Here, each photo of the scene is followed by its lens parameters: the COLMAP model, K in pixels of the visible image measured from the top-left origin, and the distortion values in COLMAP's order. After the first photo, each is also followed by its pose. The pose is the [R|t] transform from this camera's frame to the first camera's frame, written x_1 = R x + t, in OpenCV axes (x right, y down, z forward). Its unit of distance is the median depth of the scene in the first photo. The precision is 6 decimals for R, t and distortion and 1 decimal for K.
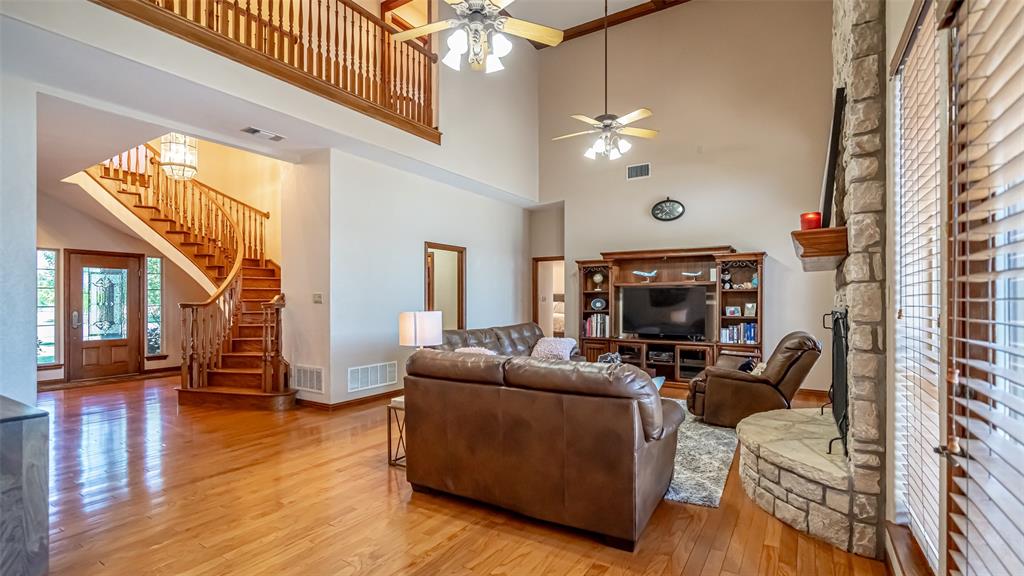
lens RADIAL K [[467.9, 0, 504.1], [0, 467.9, 298.7], [0, 0, 1]] dist [-0.011887, -0.000106]
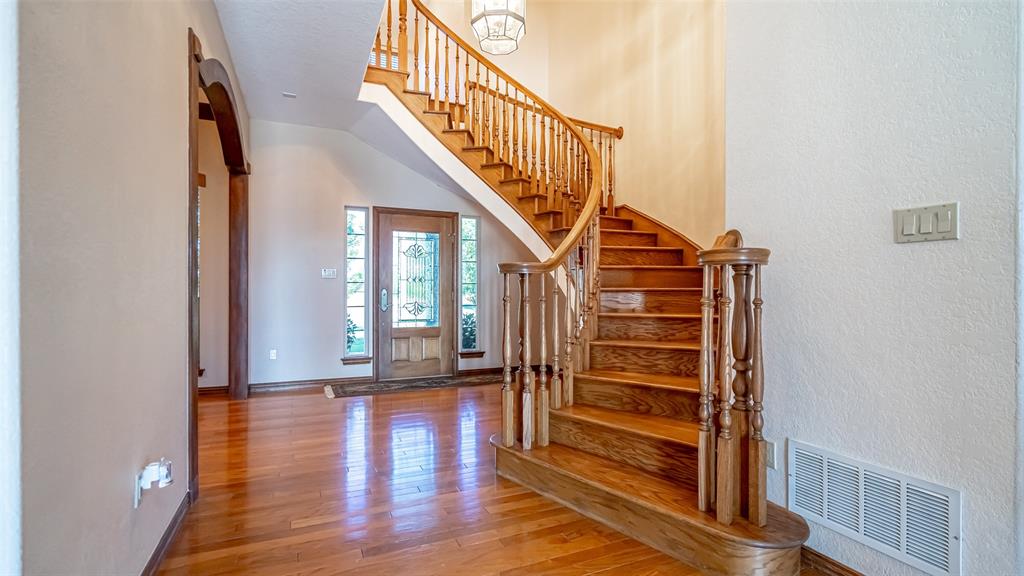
lens RADIAL K [[464.9, 0, 512.7], [0, 464.9, 290.9], [0, 0, 1]] dist [-0.000973, 0.000290]
pose [[0.838602, 0.003677, -0.544732, -0.330343], [-0.003358, 0.999993, 0.001581, 0.028394], [0.544734, 0.000503, 0.838609, 0.471404]]
